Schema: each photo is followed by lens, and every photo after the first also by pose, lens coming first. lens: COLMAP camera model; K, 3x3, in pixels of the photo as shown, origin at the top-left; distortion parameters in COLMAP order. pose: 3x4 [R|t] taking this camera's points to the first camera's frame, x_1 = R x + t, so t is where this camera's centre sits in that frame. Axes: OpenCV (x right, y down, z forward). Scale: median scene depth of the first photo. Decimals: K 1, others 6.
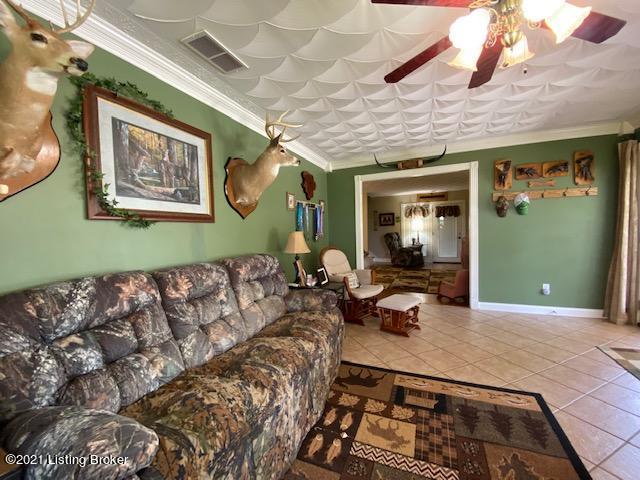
lens RADIAL K [[264.7, 0, 320.0], [0, 264.7, 240.0], [0, 0, 1]] dist [0.001265, -0.014058]
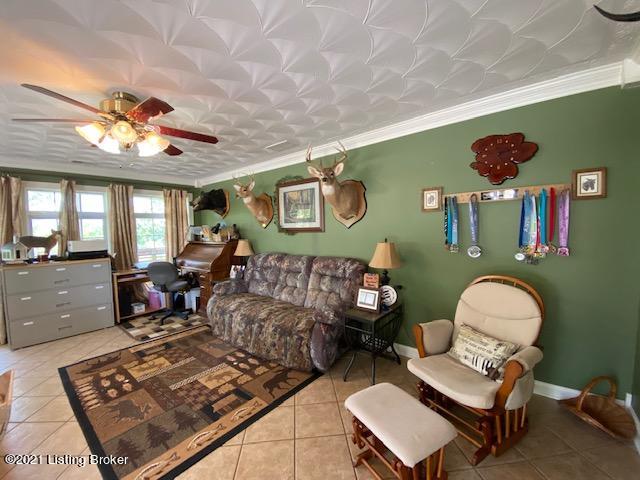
lens RADIAL K [[264.7, 0, 320.0], [0, 264.7, 240.0], [0, 0, 1]] dist [0.001265, -0.014058]
pose [[-0.295890, 0.080215, -0.951848, 1.336563], [0.003038, 0.996542, 0.083037, -0.187757], [0.955217, 0.021678, -0.295110, 1.779318]]
